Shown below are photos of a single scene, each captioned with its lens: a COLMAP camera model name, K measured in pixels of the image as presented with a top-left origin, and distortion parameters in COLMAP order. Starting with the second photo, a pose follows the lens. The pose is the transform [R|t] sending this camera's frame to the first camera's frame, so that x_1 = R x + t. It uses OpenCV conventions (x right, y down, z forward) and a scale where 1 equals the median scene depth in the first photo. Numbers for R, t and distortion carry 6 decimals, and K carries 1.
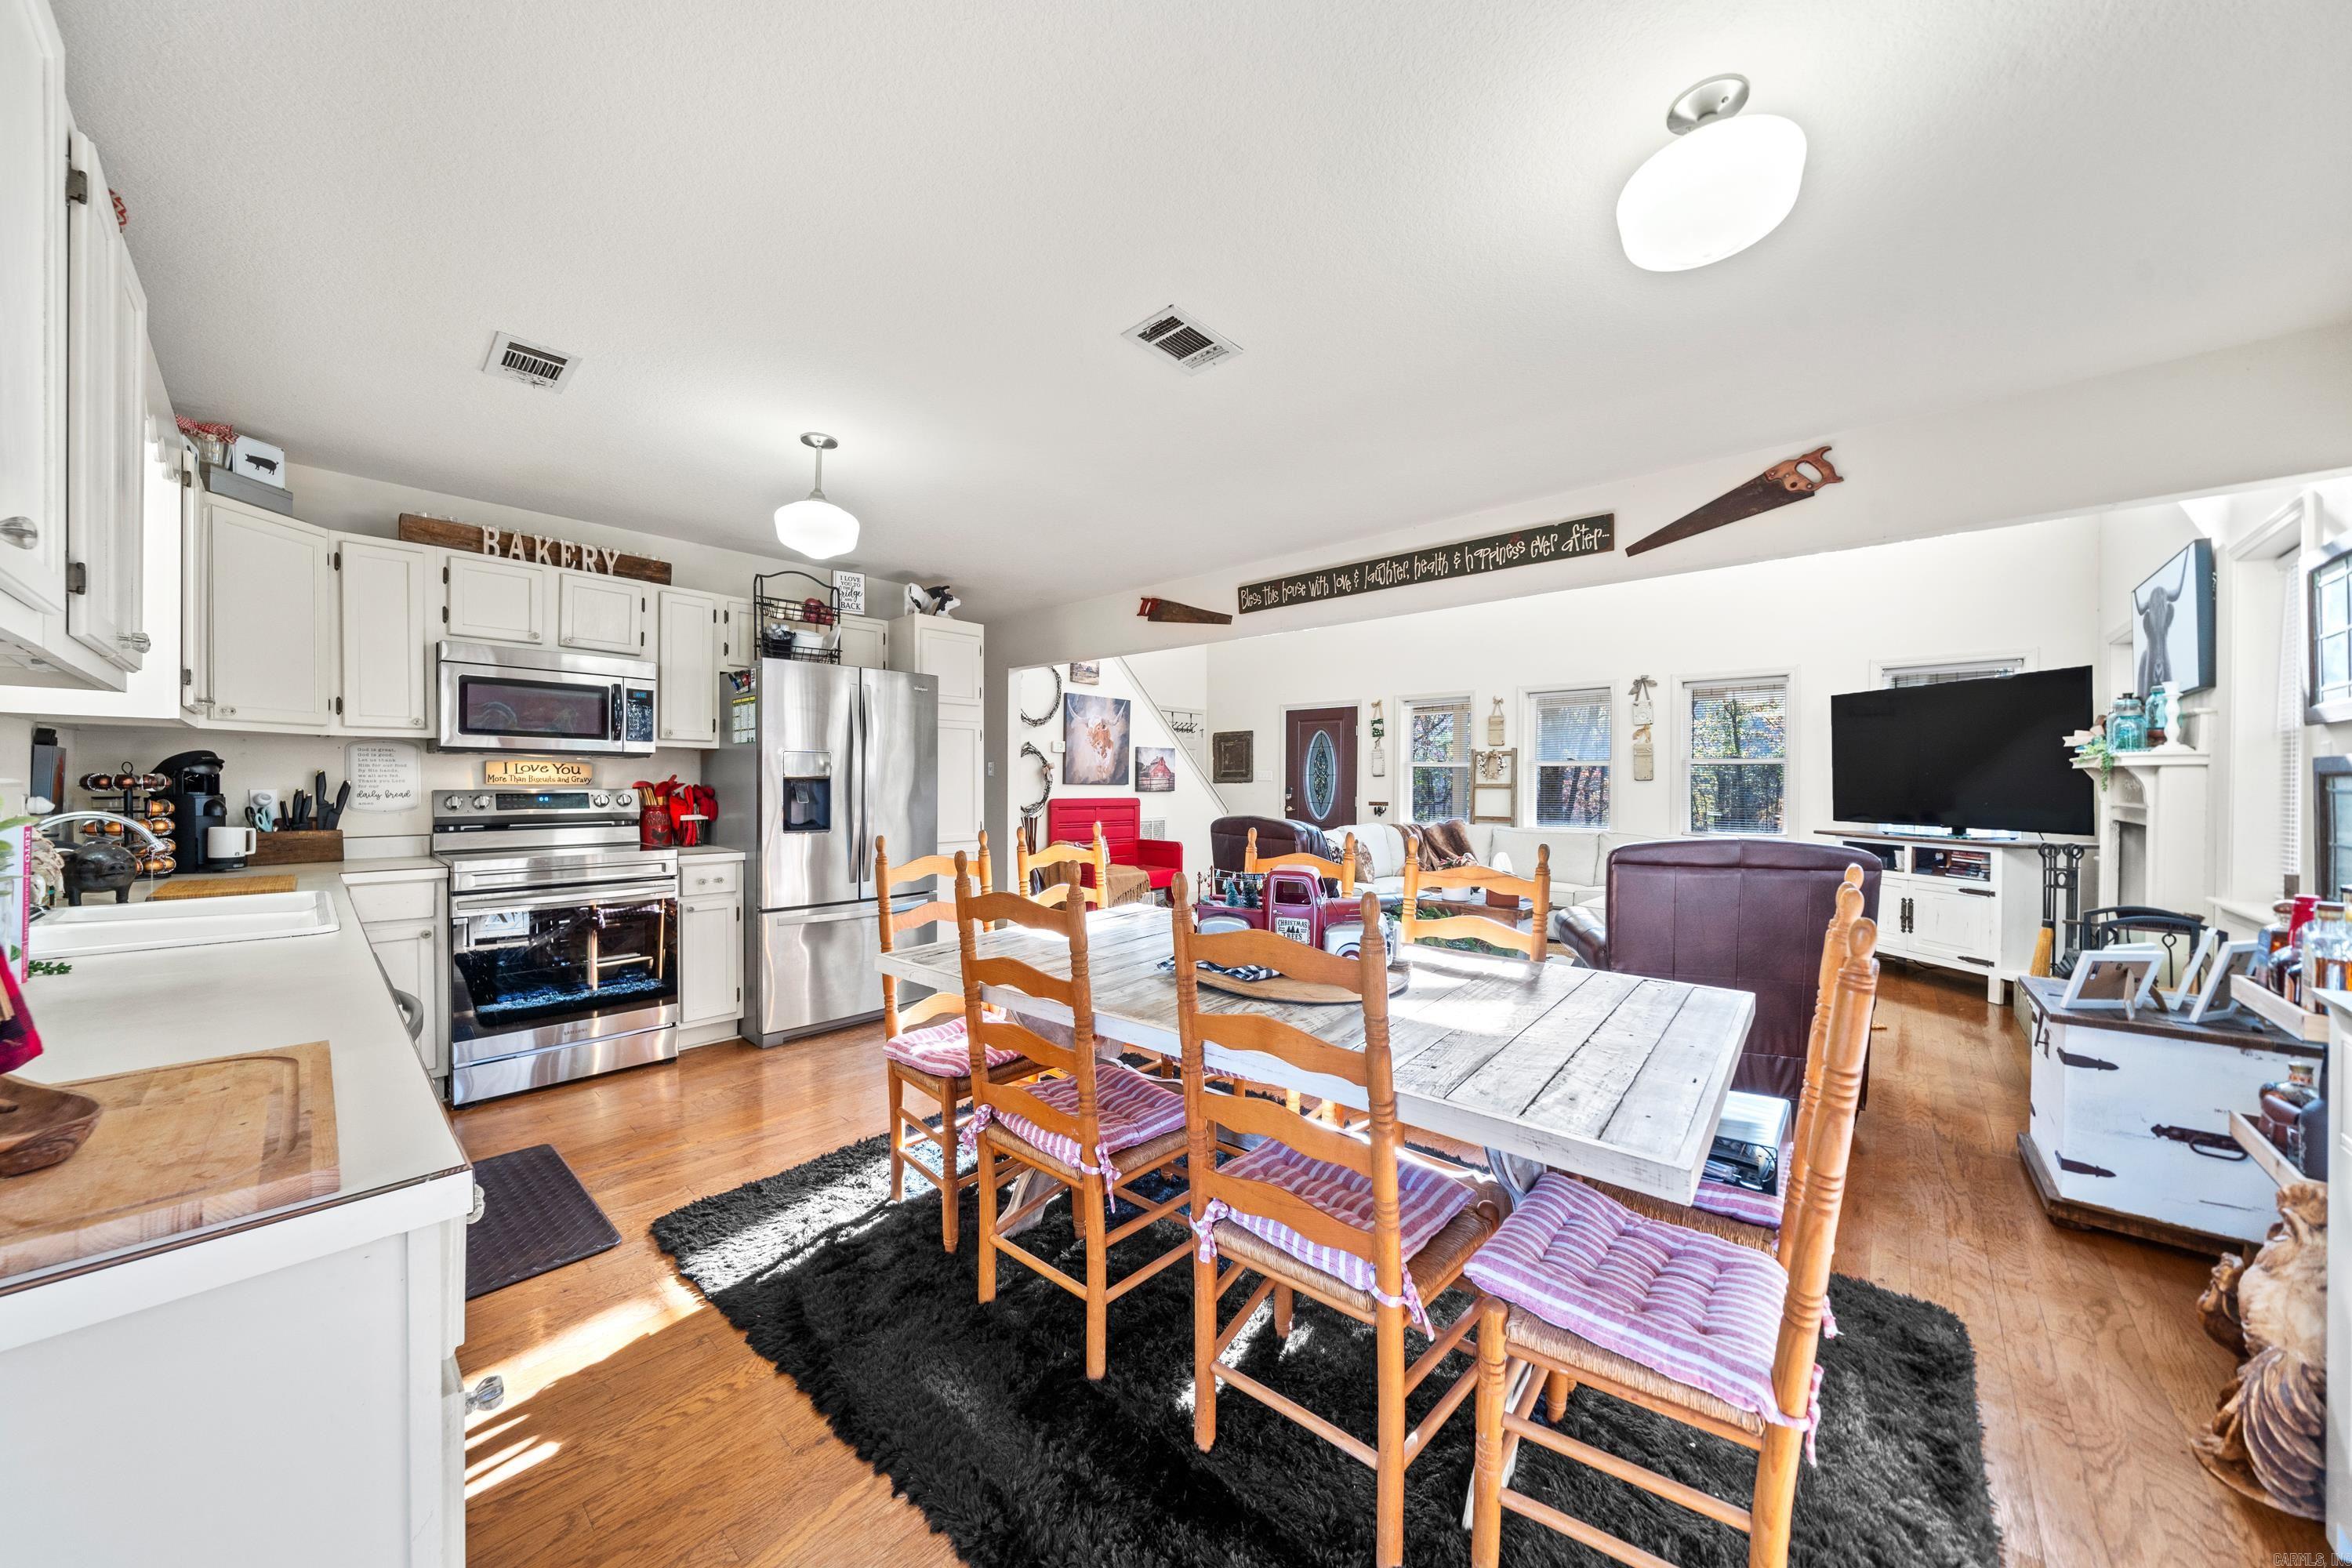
lens RADIAL K [[809.7, 0, 1182.5], [0, 809.7, 783.9], [0, 0, 1]] dist [0.000984, 0.000030]
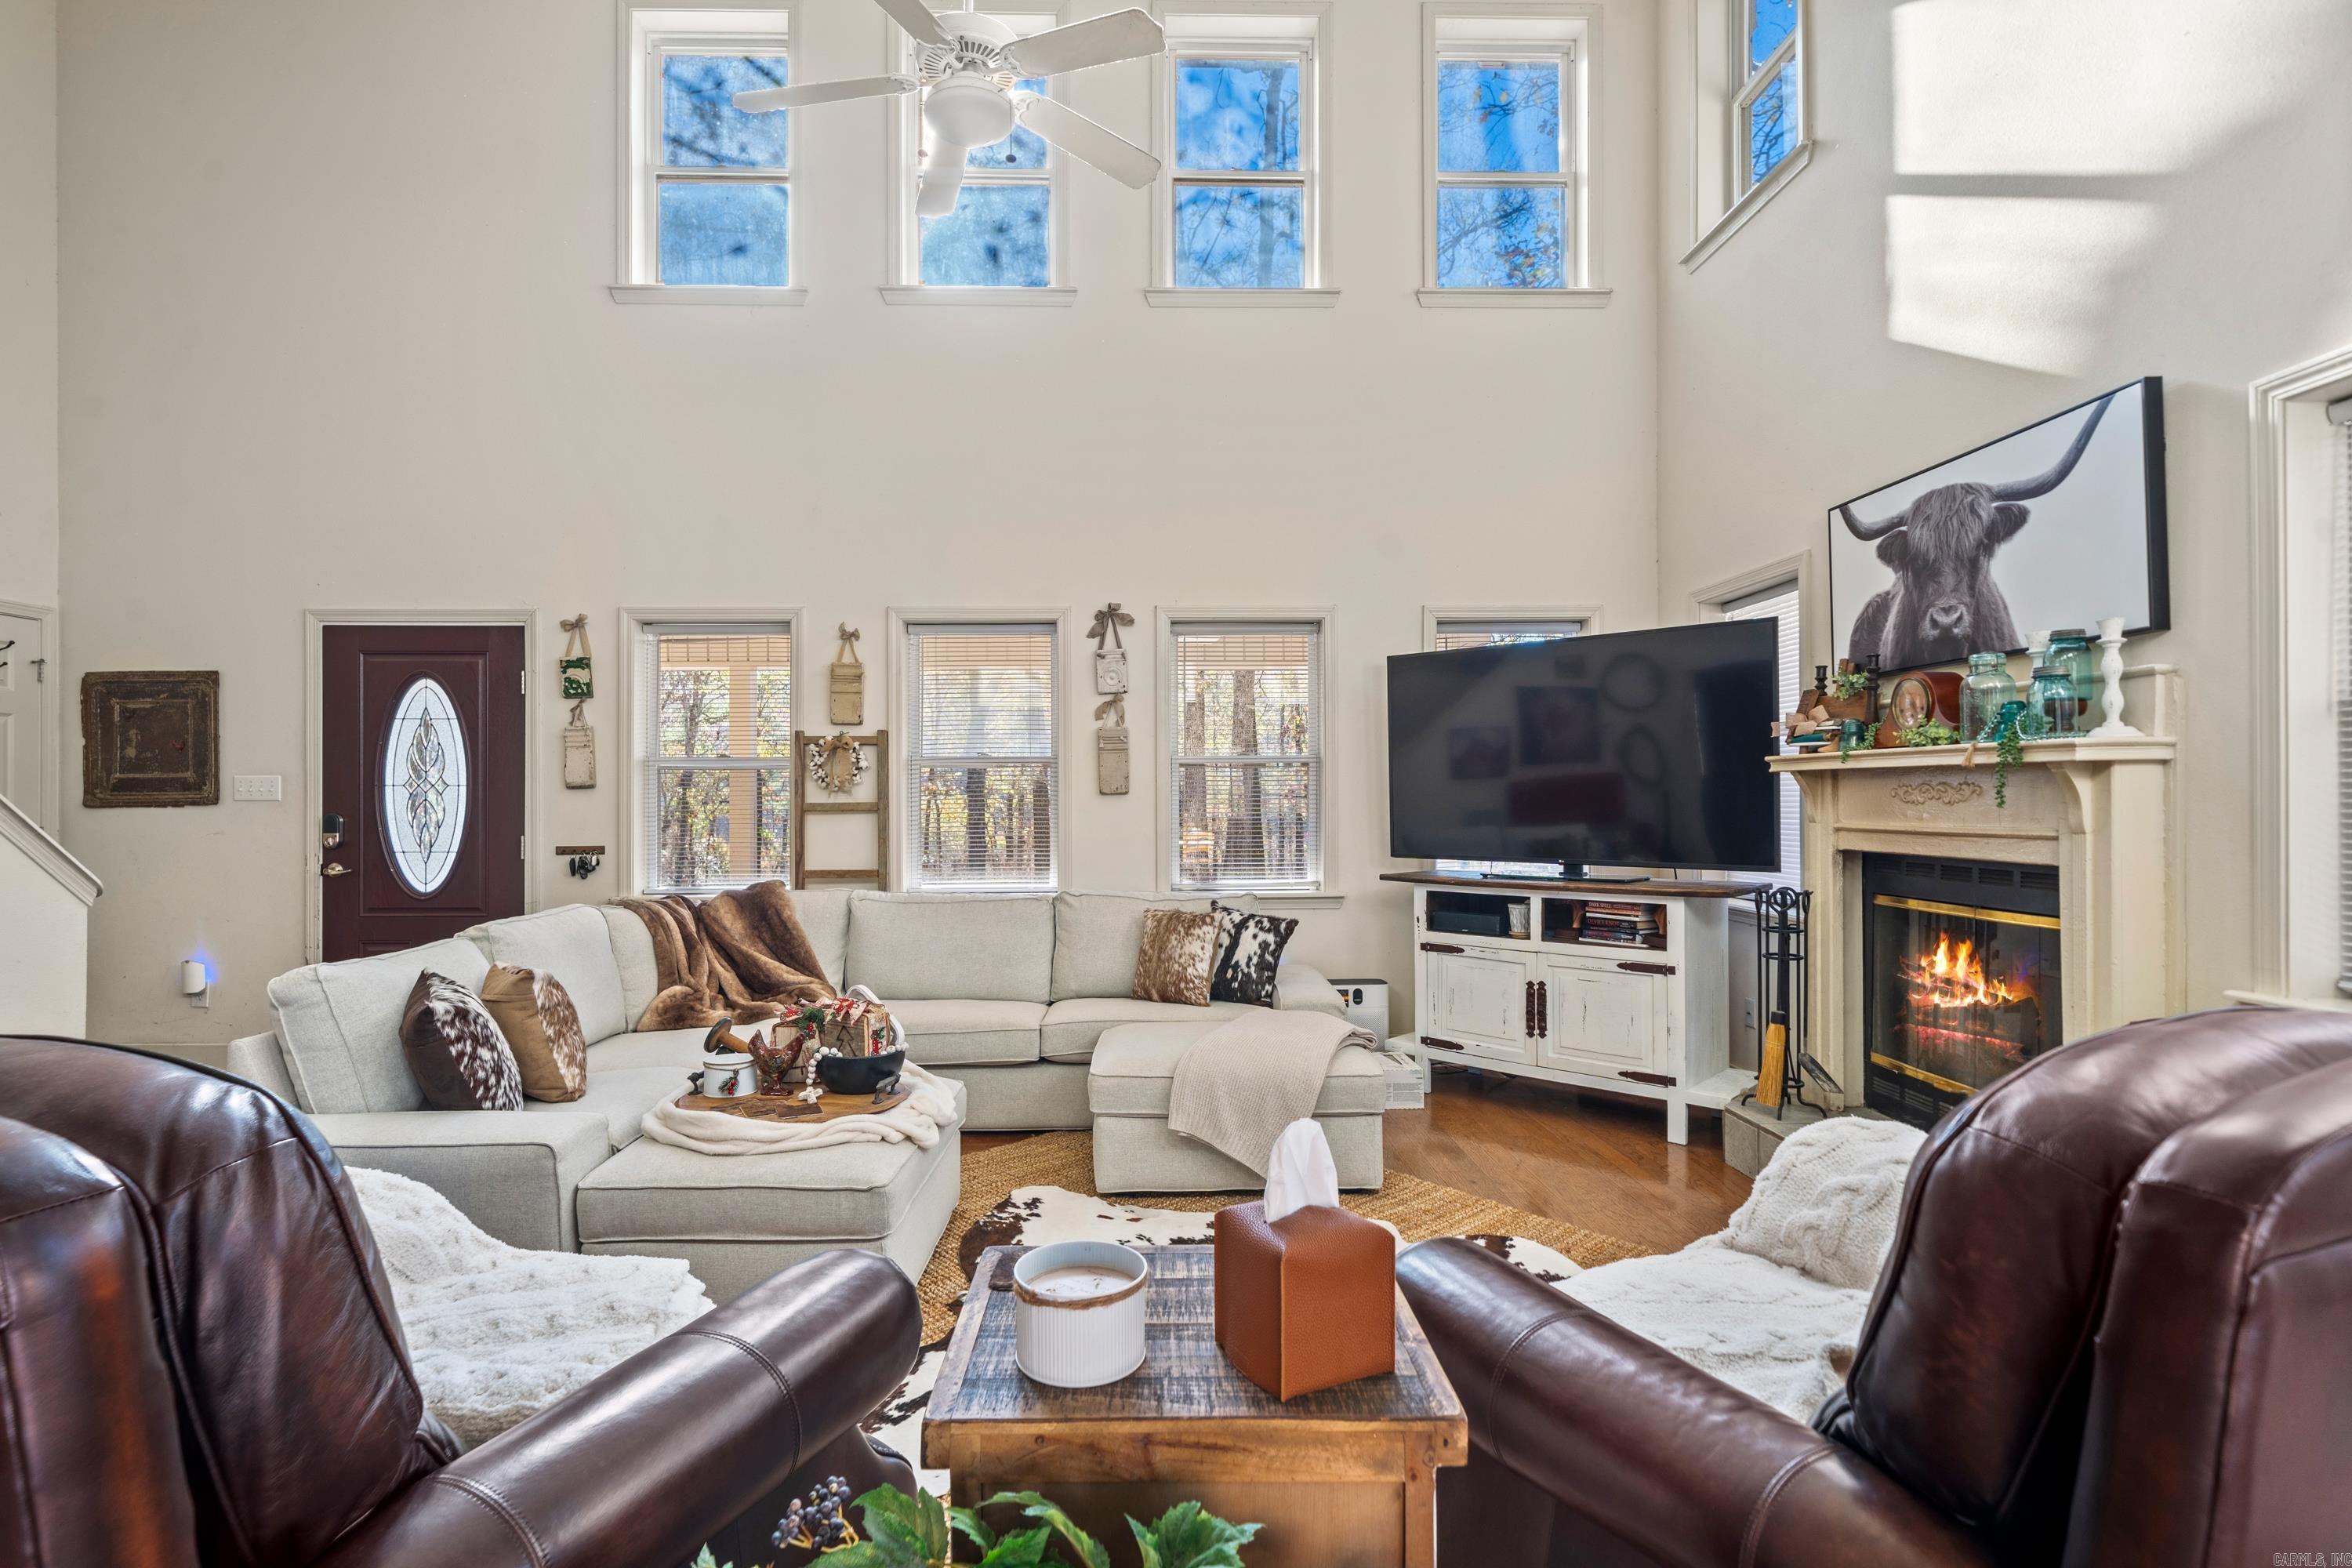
lens RADIAL K [[1087.6, 0, 1160.5], [0, 1087.6, 792.1], [0, 0, 1]] dist [-0.003715, 0.000039]
pose [[0.733675, -0.003702, 0.679490, 0.089251], [0.009593, 0.999942, -0.004911, -0.001692], [-0.679433, 0.010121, 0.733668, 0.433760]]
